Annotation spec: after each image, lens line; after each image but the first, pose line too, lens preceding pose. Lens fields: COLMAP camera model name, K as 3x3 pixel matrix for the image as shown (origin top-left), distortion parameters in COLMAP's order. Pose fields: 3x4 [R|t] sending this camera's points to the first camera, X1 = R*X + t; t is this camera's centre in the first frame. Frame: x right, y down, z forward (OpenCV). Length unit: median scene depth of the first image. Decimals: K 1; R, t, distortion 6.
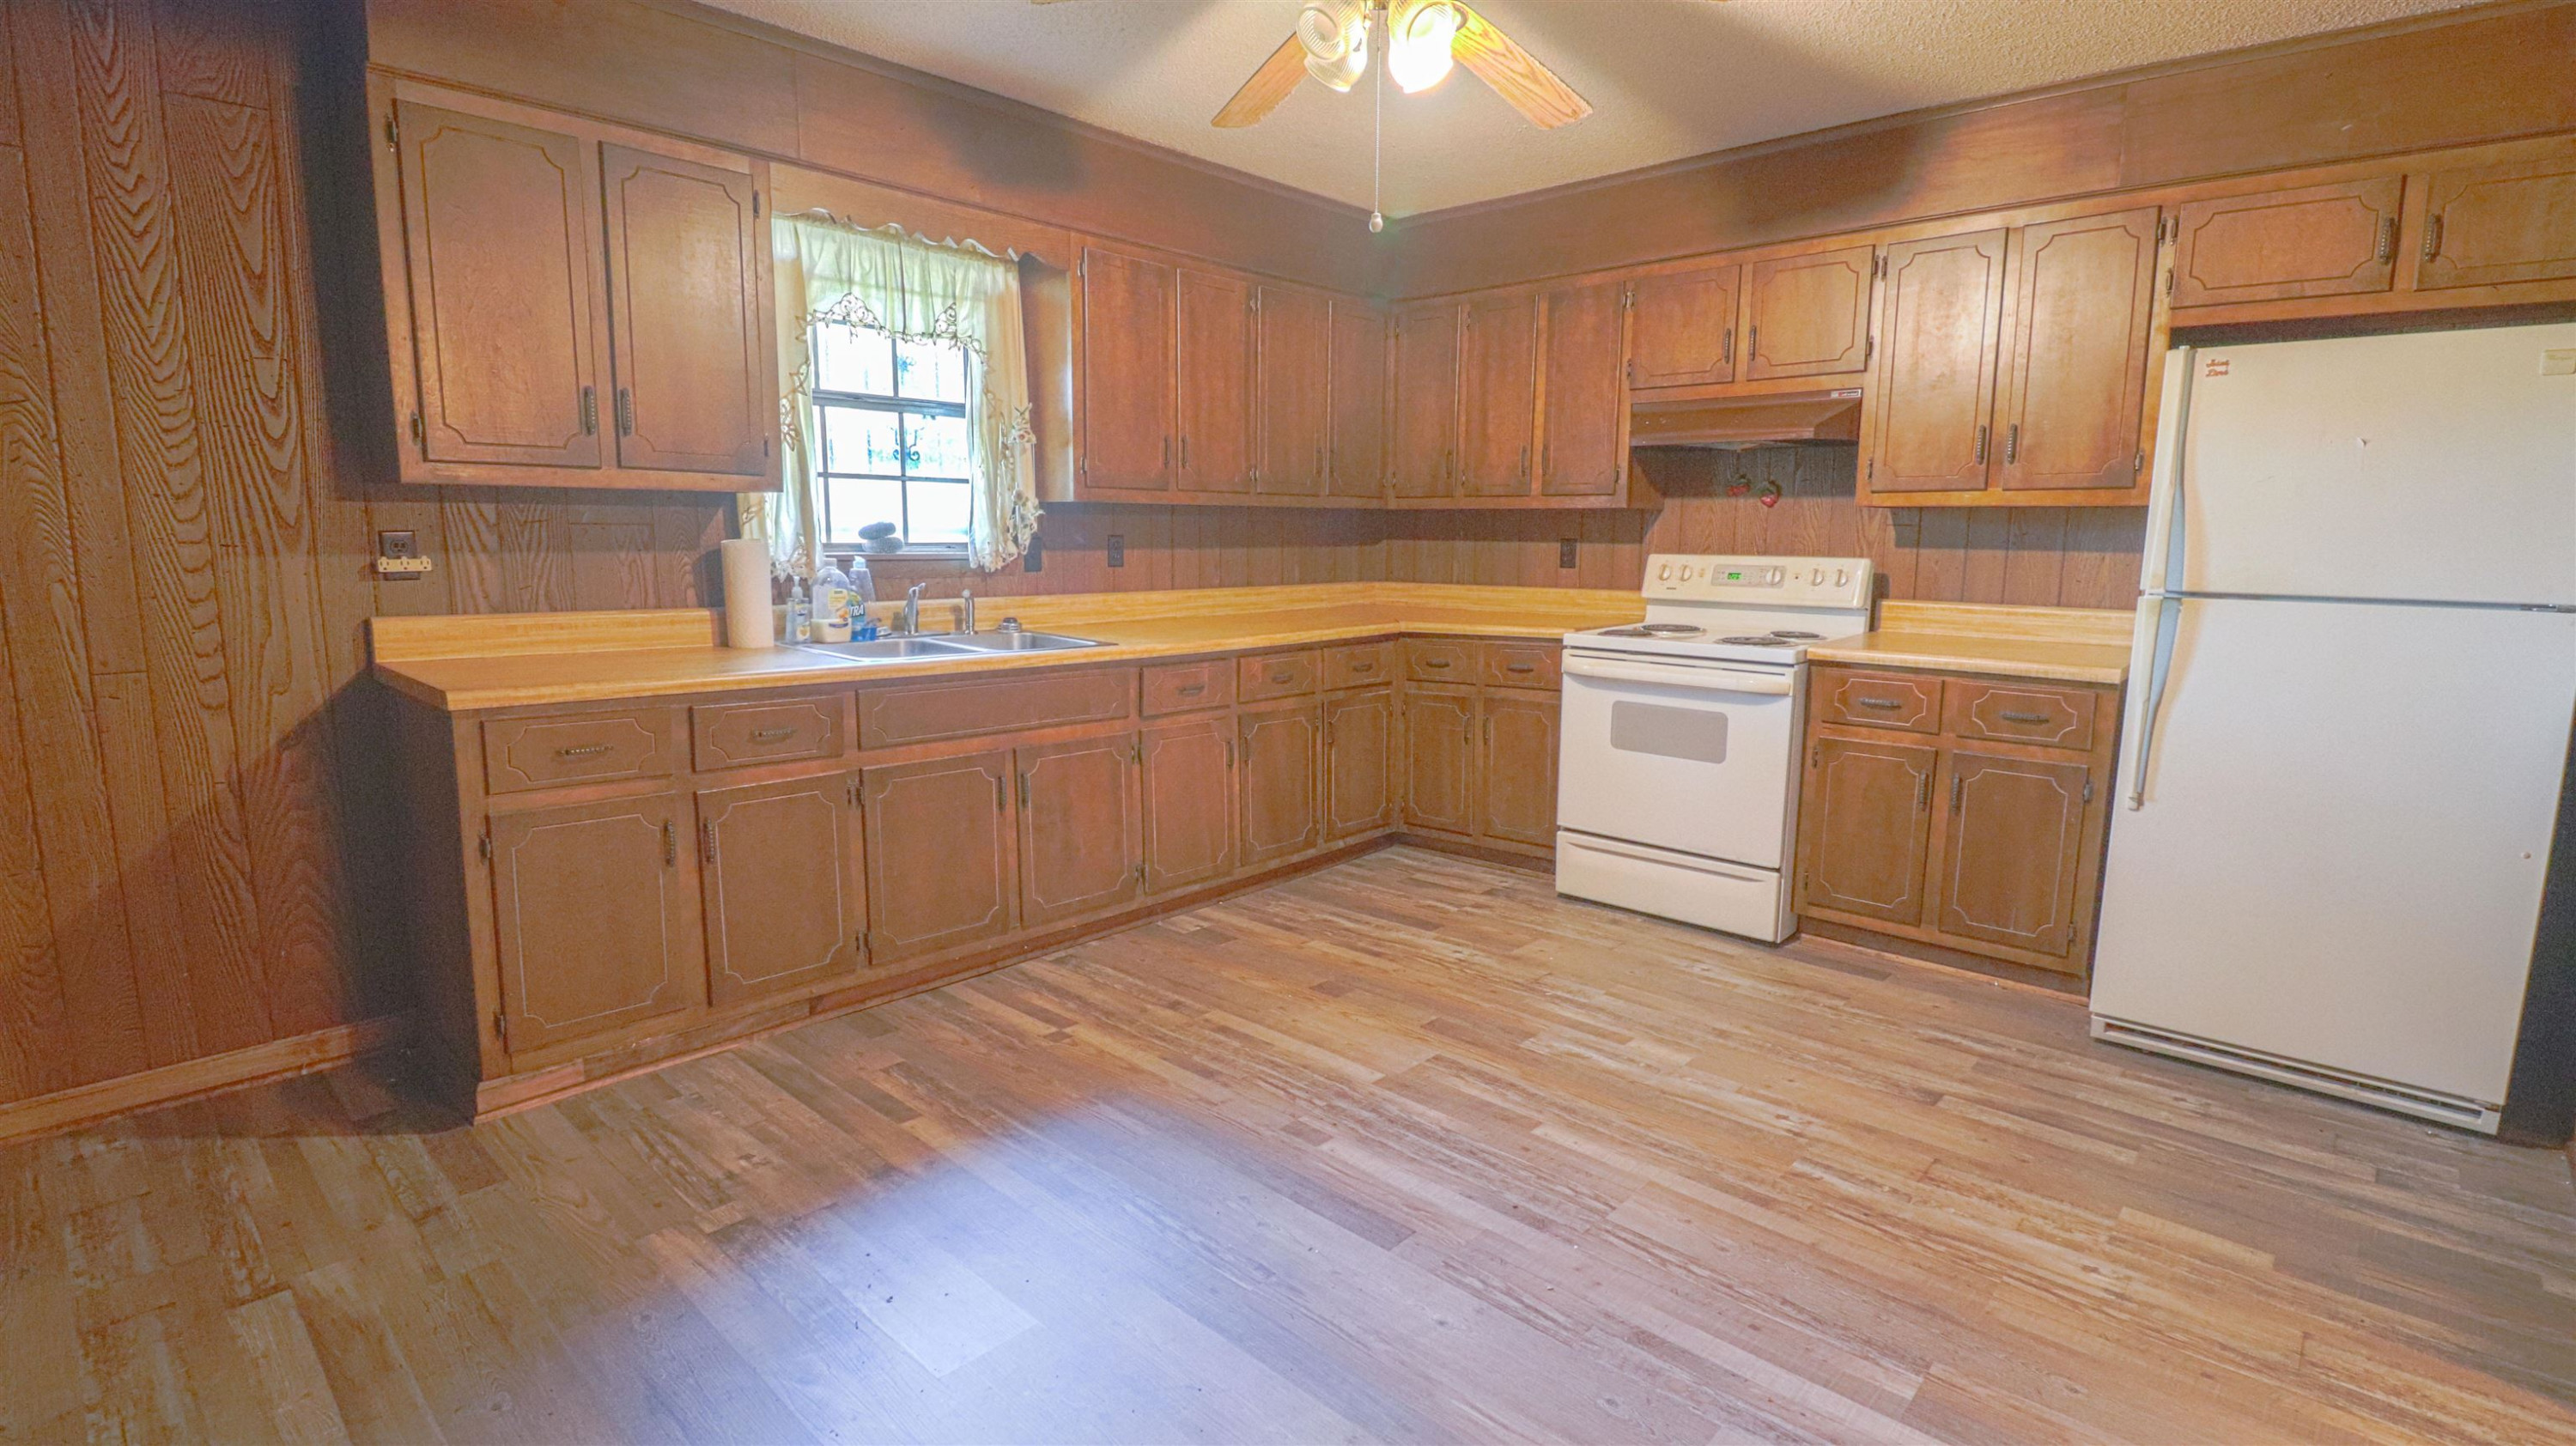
lens RADIAL K [[1216.1, 0, 1288.3], [0, 1216.1, 716.2], [0, 0, 1]] dist [0.002831, -0.000771]
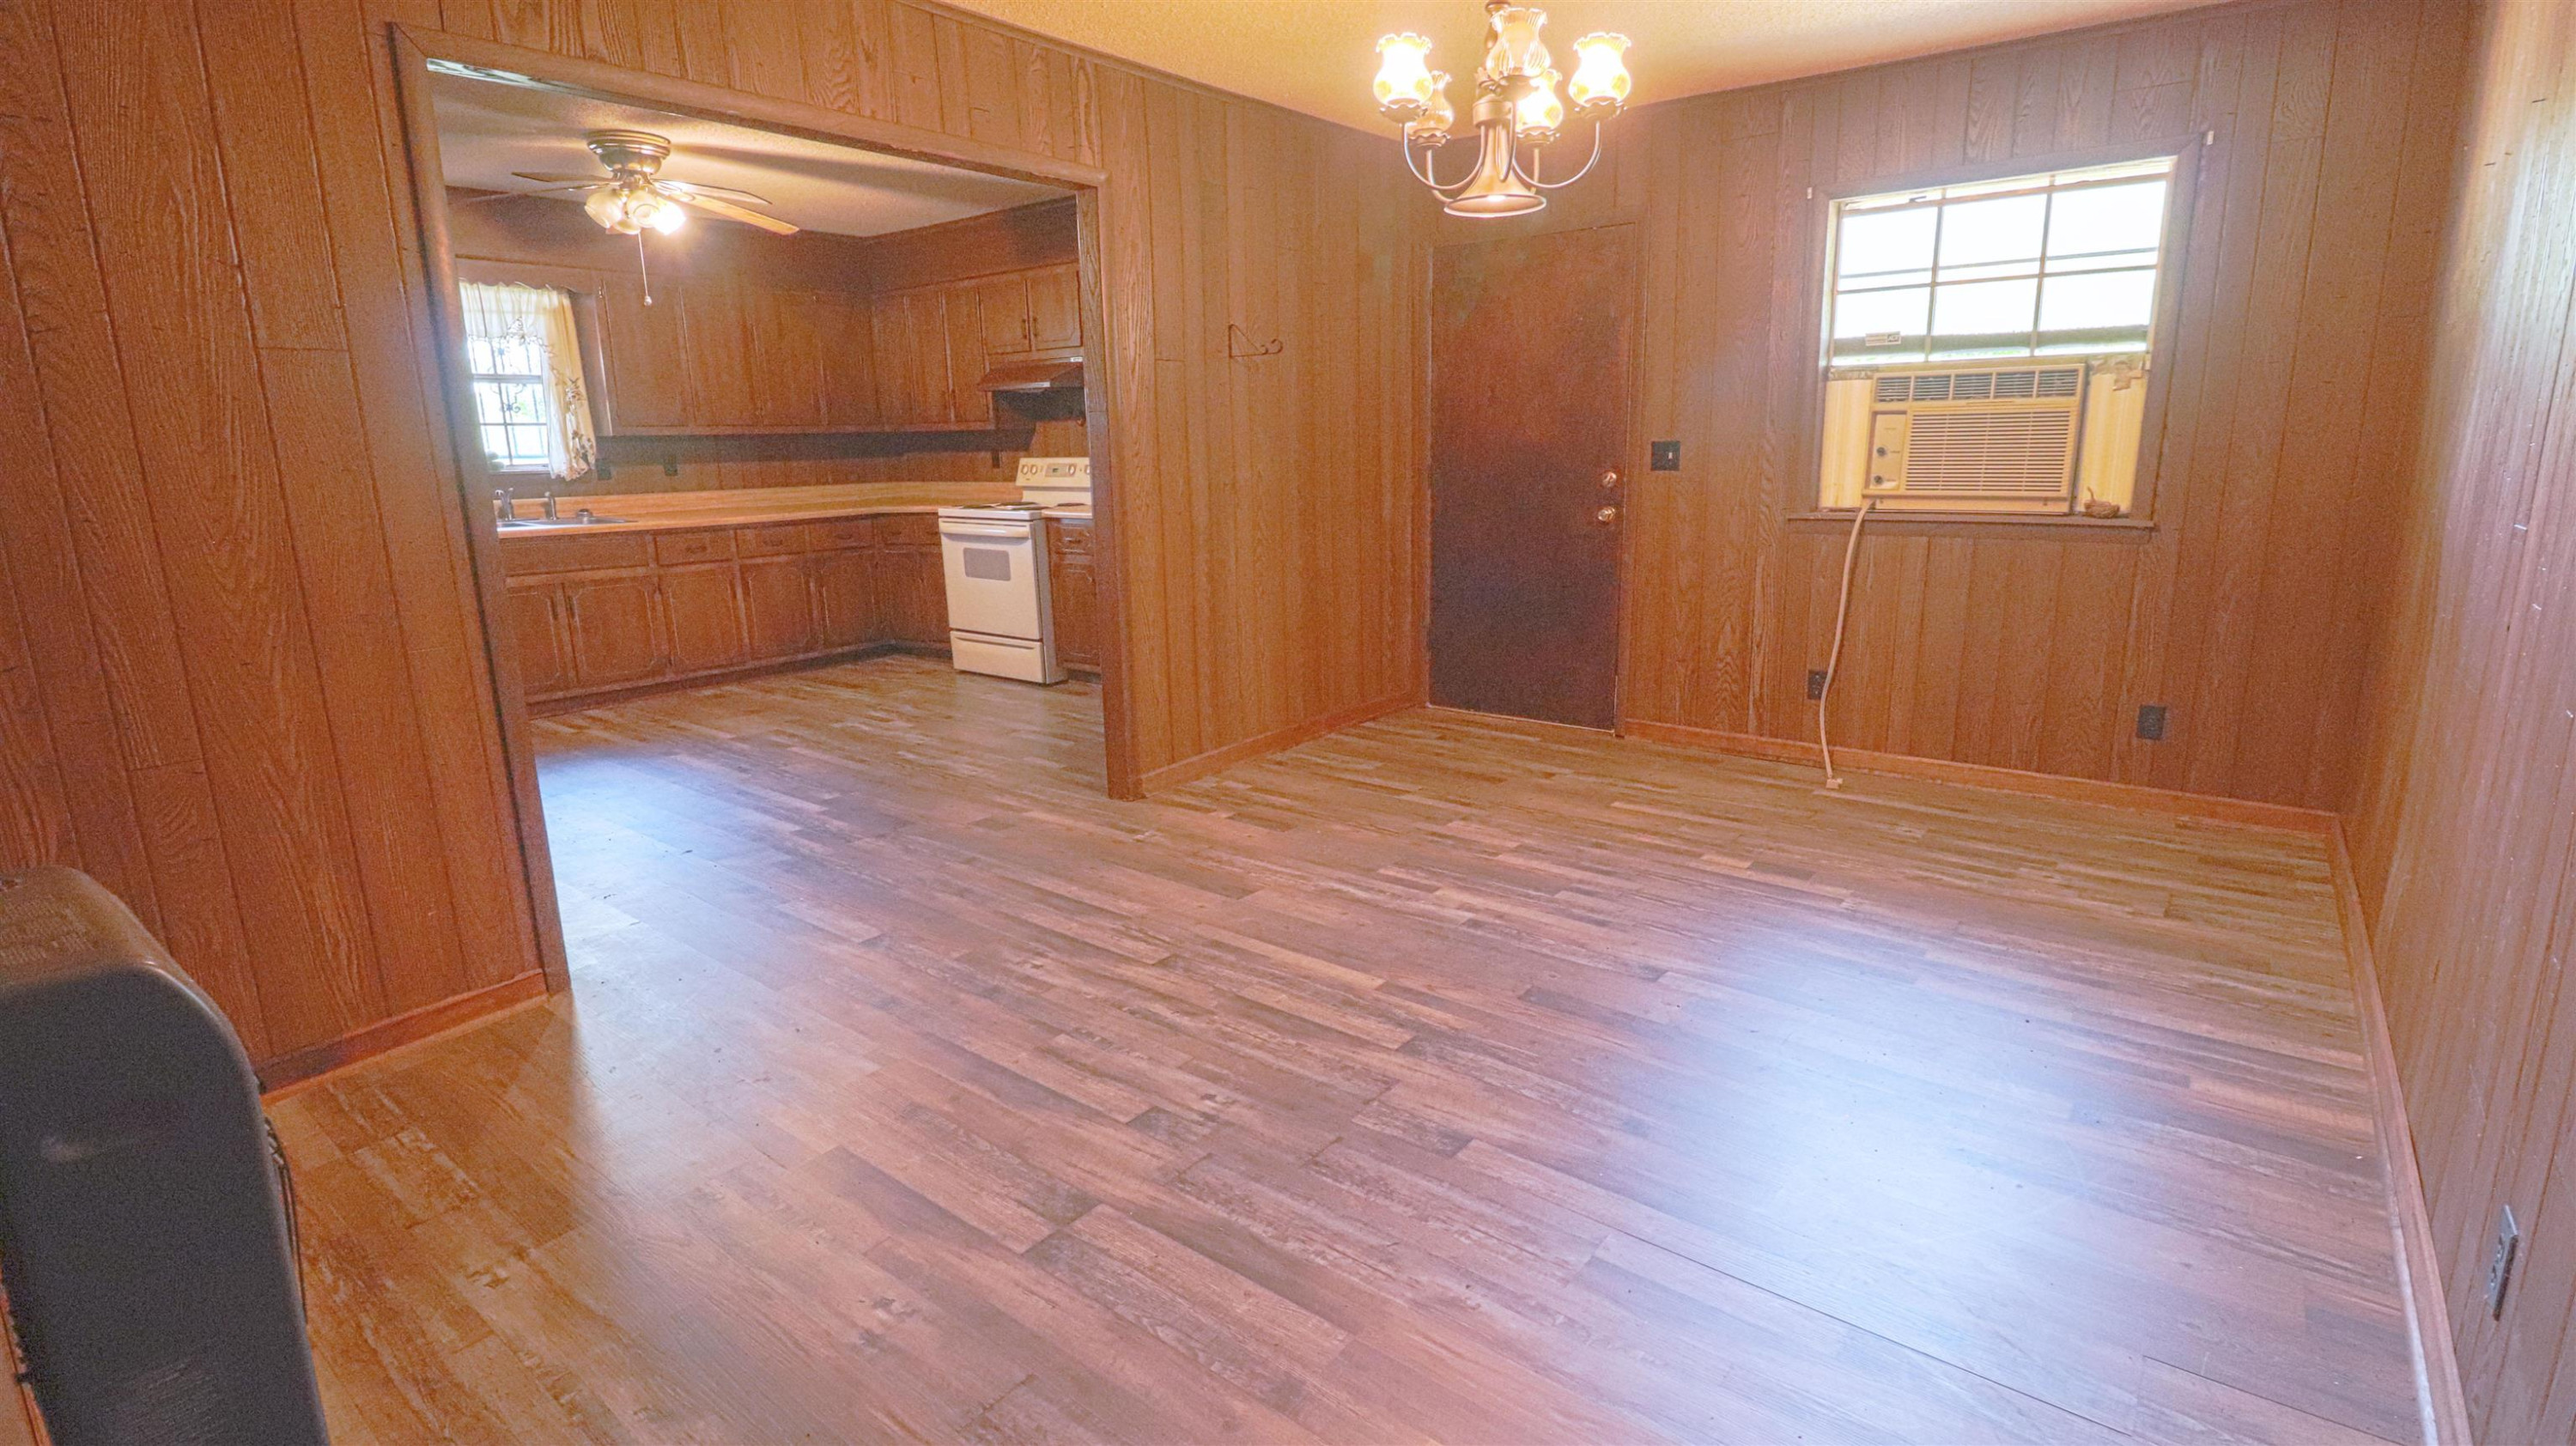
lens RADIAL K [[1216.1, 0, 1287.0], [0, 1216.1, 710.7], [0, 0, 1]] dist [0.002831, -0.000771]
pose [[0.996777, -0.042527, 0.068019, 0.578149], [0.037602, 0.996687, 0.072115, 0.104042], [-0.070860, -0.069325, 0.995074, -0.693441]]
